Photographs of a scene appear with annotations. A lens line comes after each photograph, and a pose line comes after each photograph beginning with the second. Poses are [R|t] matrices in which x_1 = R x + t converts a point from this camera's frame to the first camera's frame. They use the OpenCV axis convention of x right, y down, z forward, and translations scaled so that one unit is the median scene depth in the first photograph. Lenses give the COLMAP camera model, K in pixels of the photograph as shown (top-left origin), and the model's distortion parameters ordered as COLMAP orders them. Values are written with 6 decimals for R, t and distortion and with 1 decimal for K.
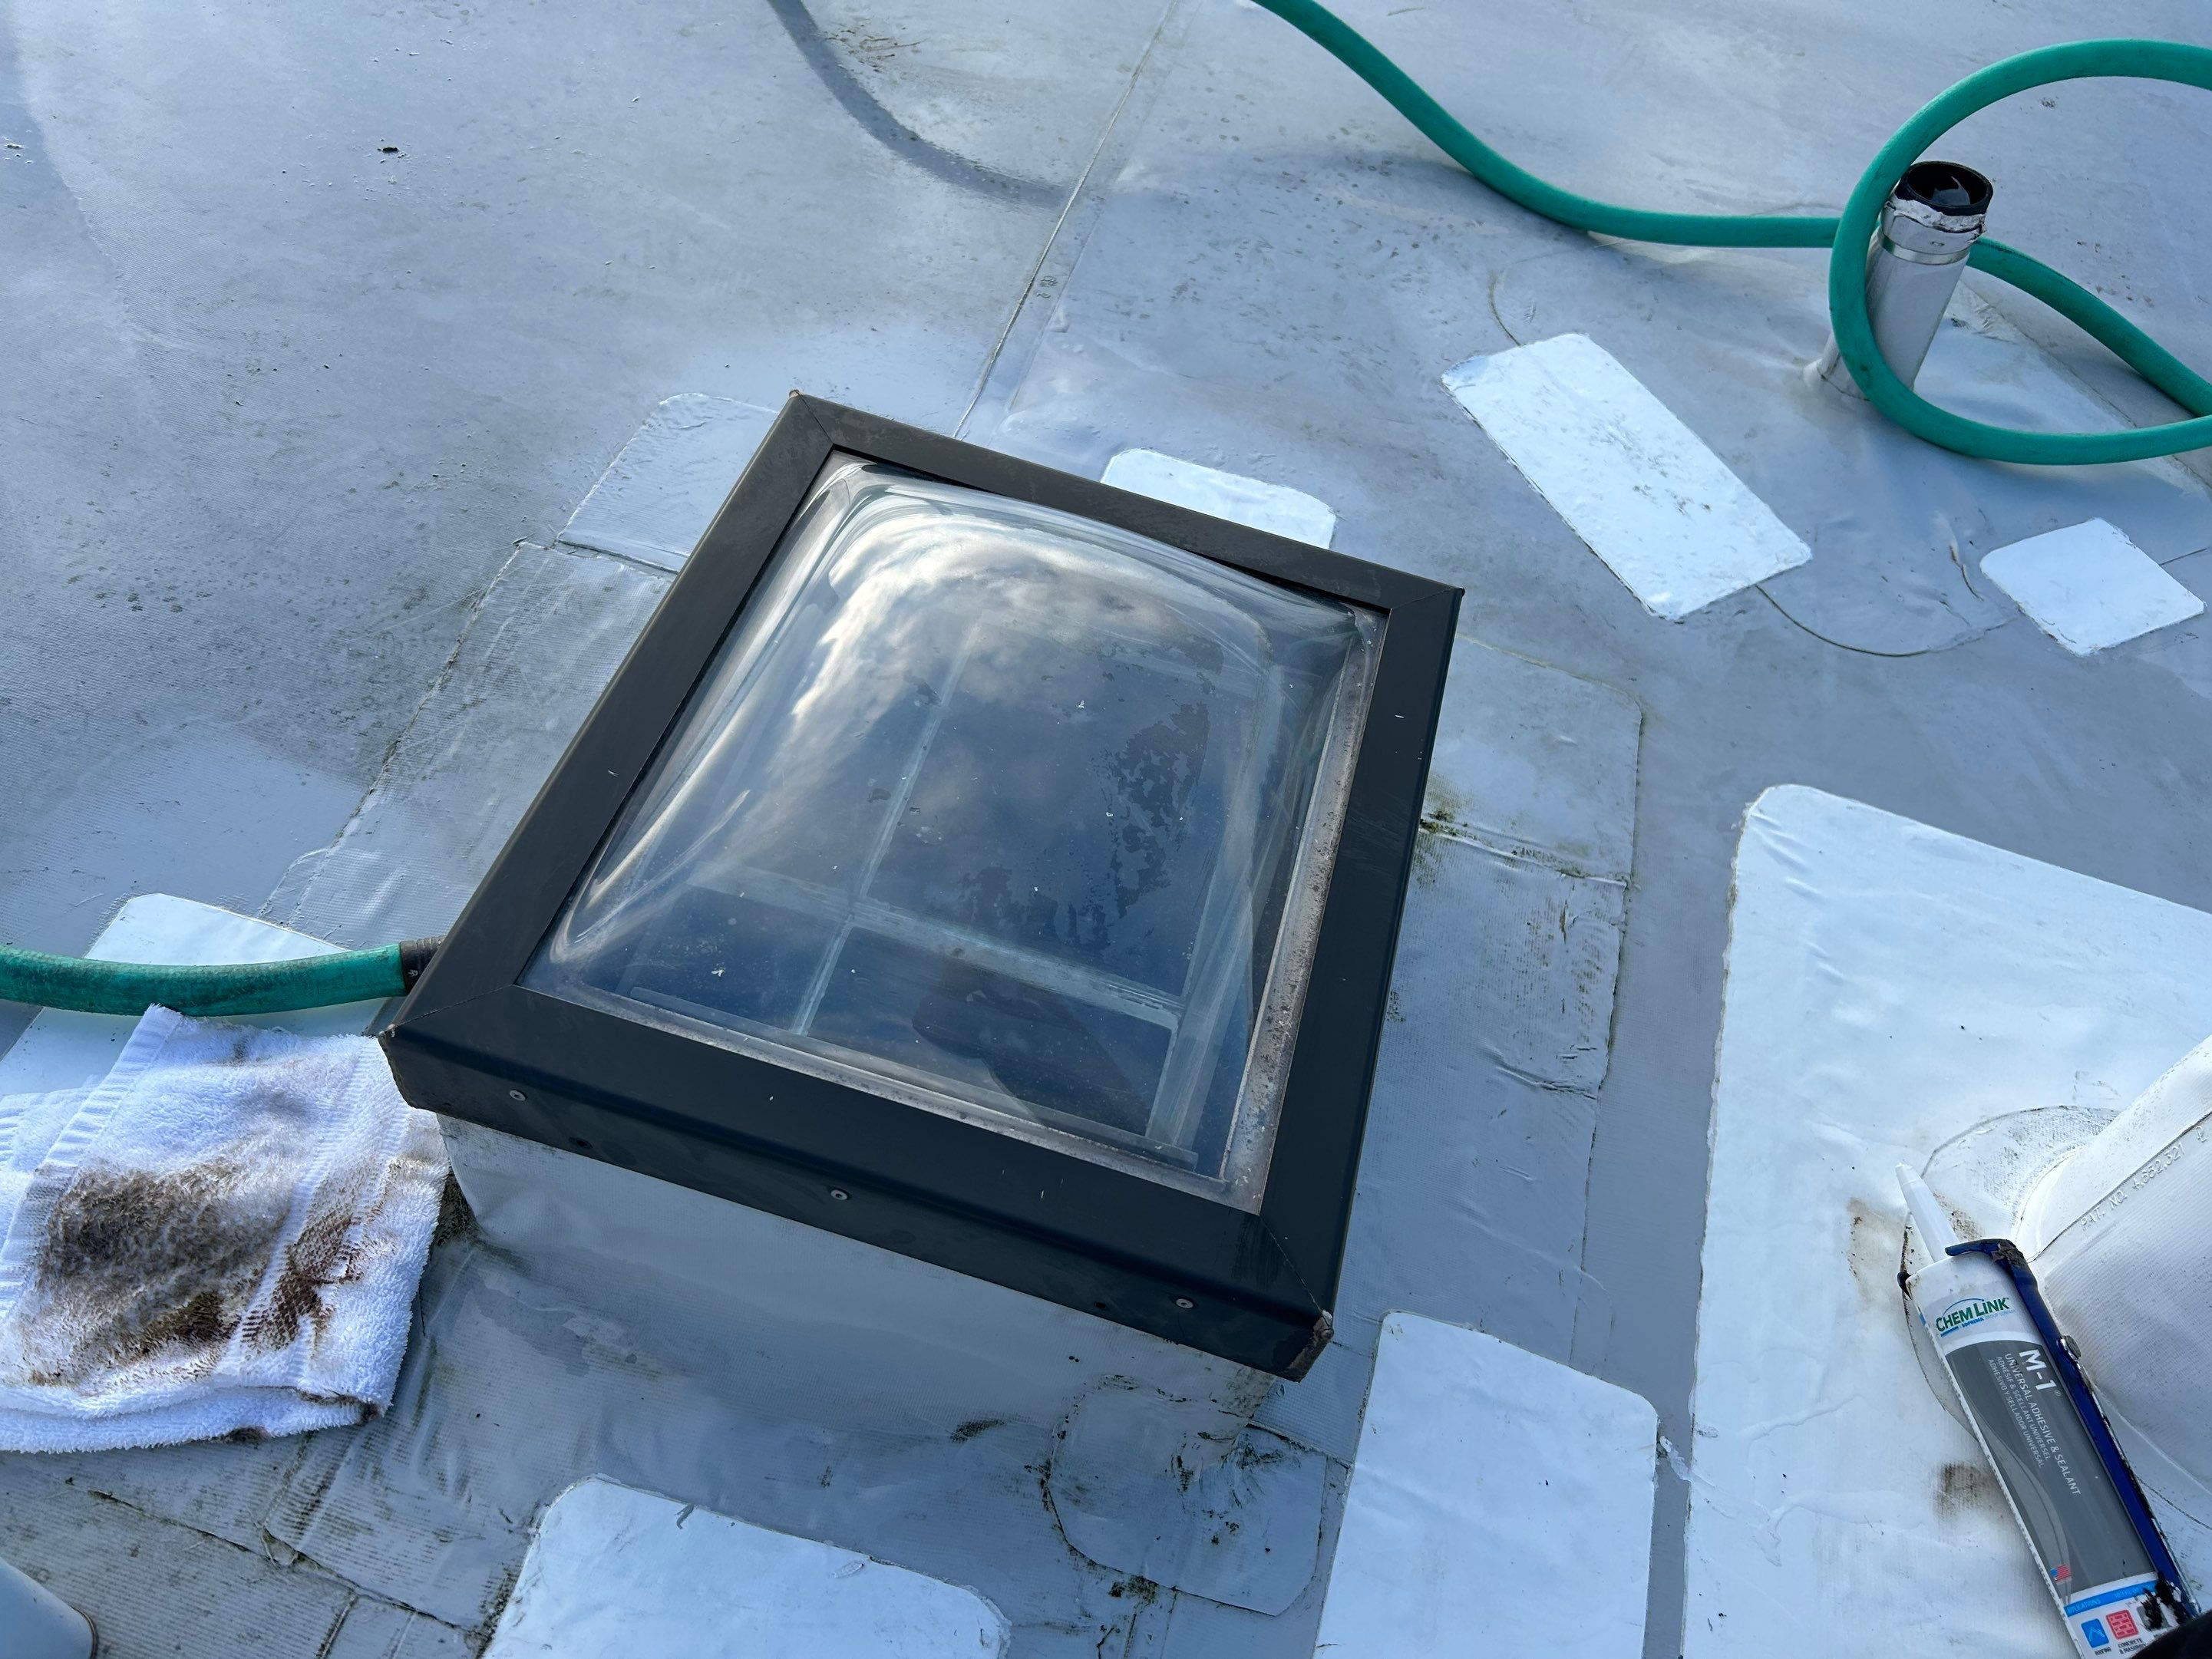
lens RADIAL K [[1806.6, 0, 1096.2], [0, 1806.6, 809.3], [0, 0, 1]] dist [0.063353, -0.098609]
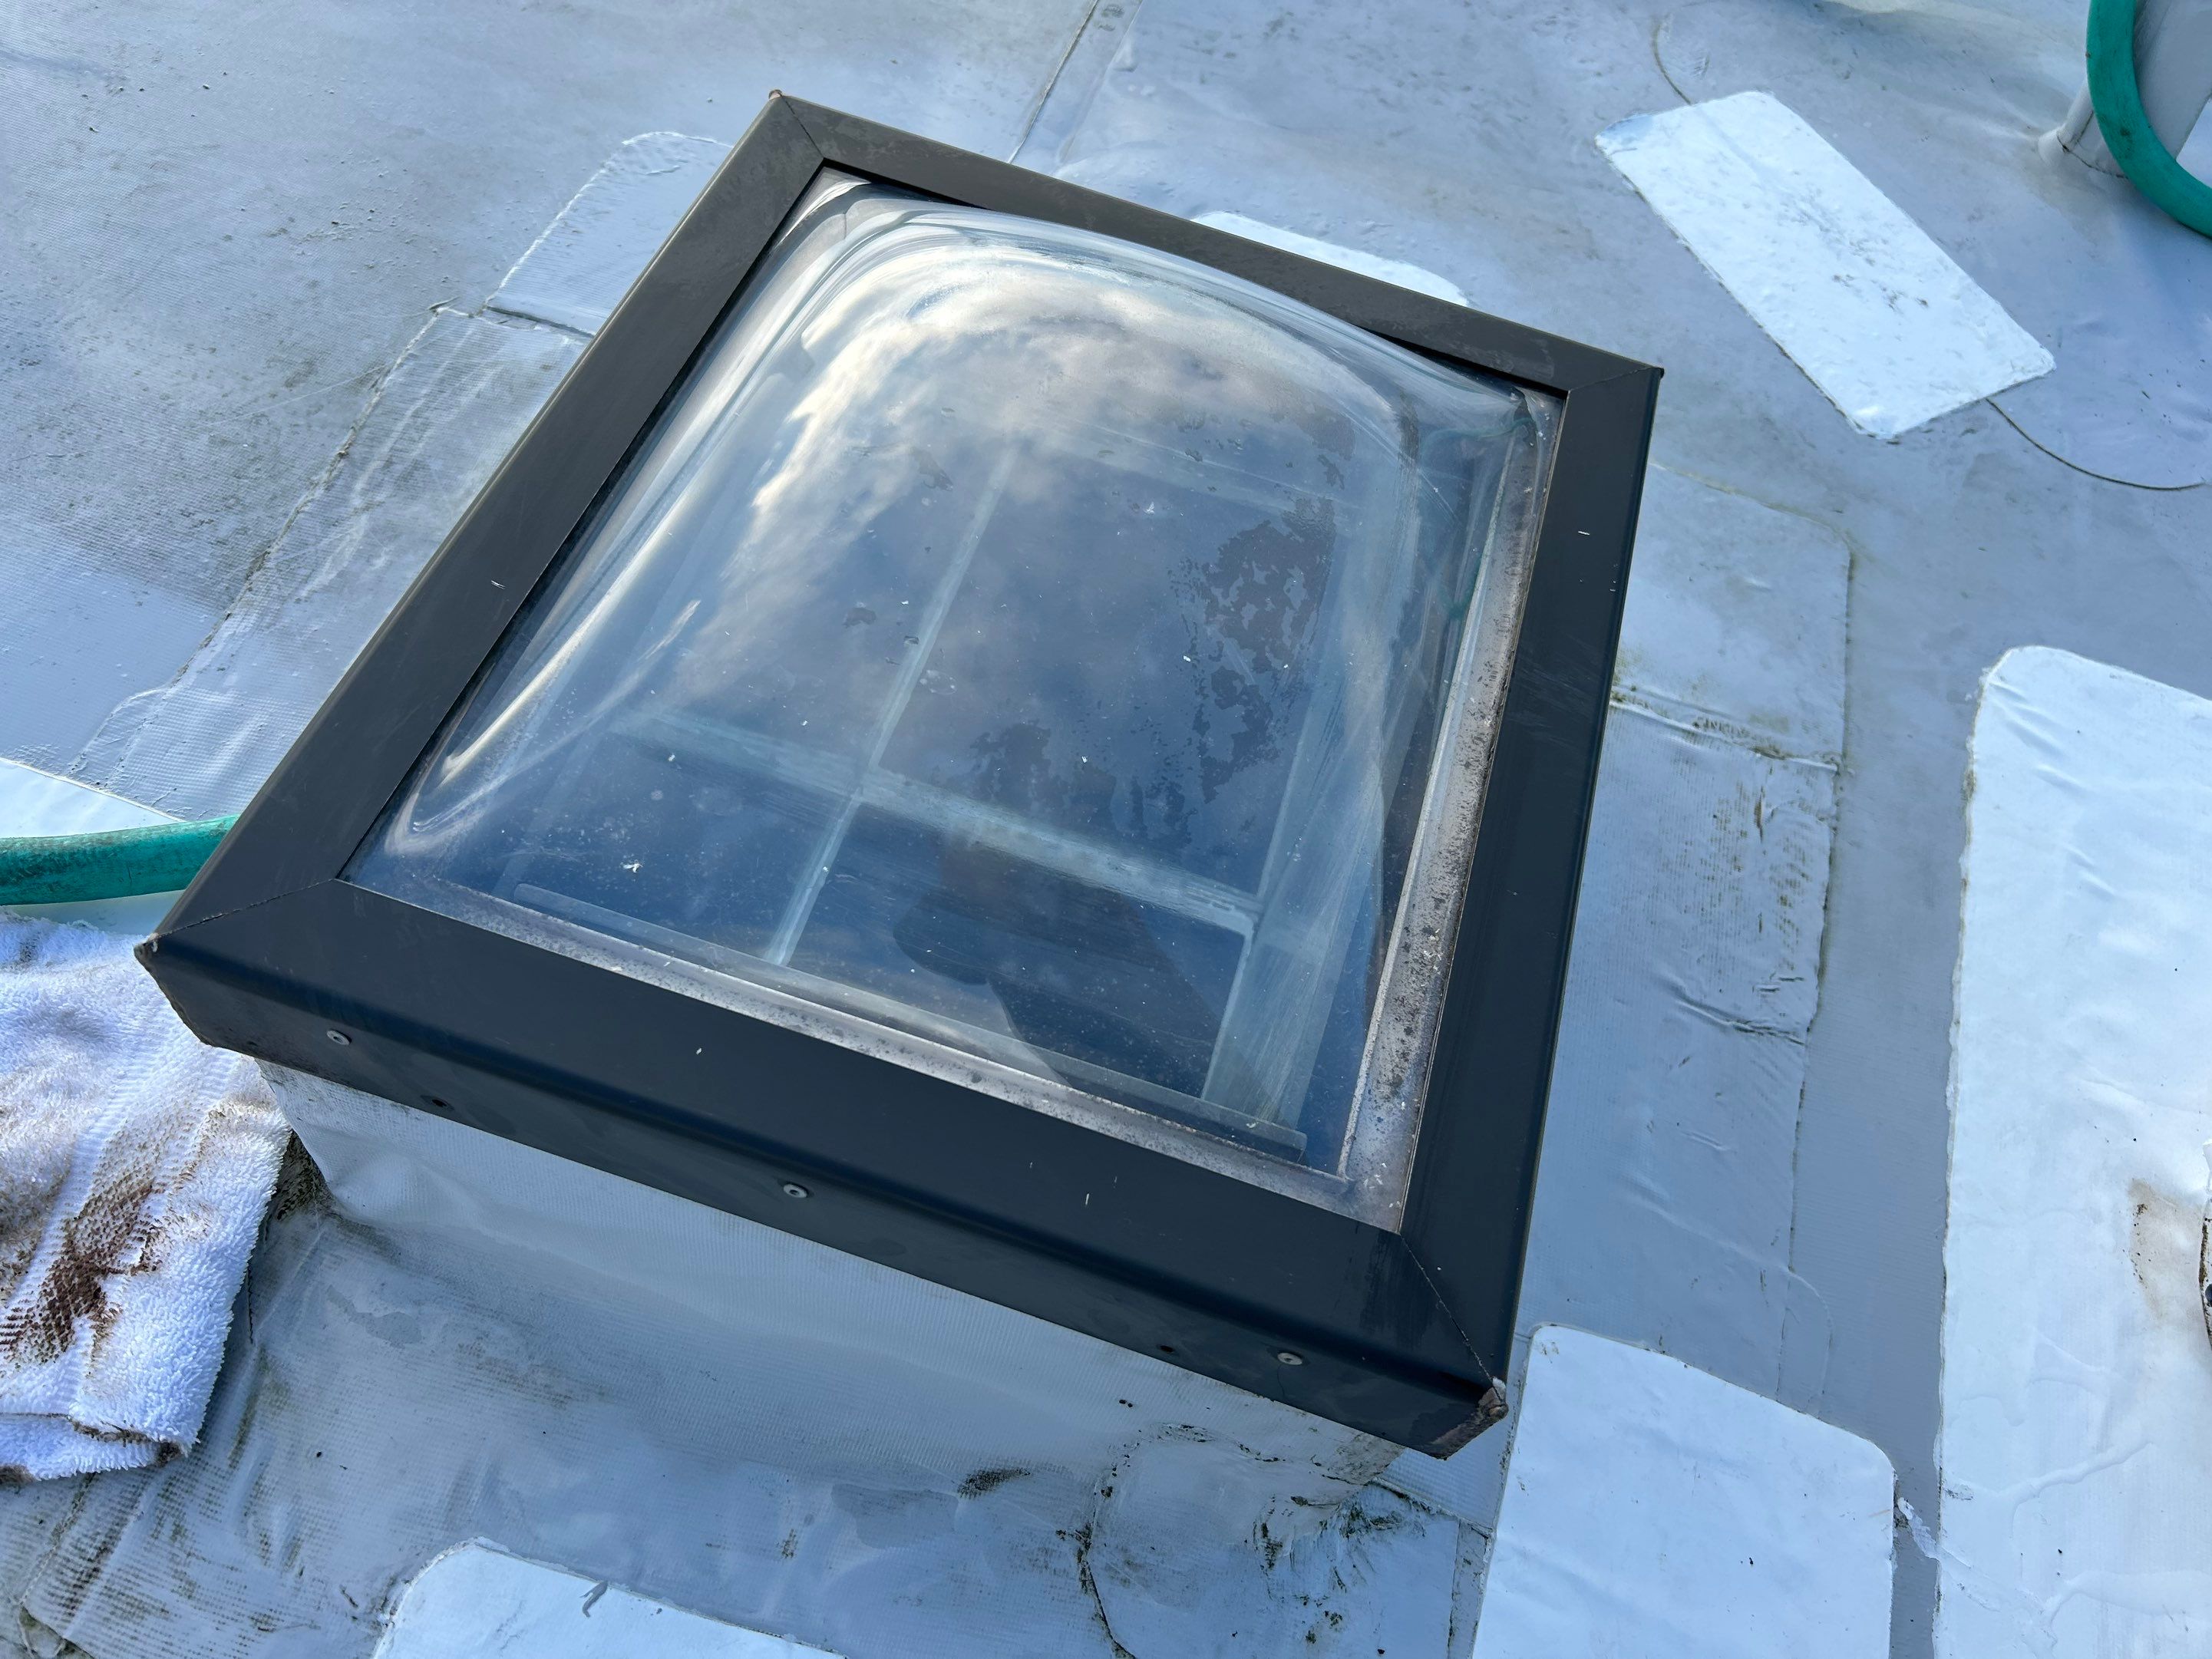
lens RADIAL K [[1806.6, 0, 1096.2], [0, 1806.6, 809.3], [0, 0, 1]] dist [0.063353, -0.098609]
pose [[0.999493, 0.019958, -0.024808, -0.008932], [-0.018201, 0.997441, 0.069137, 0.012066], [0.026125, -0.068650, 0.997299, 0.236100]]
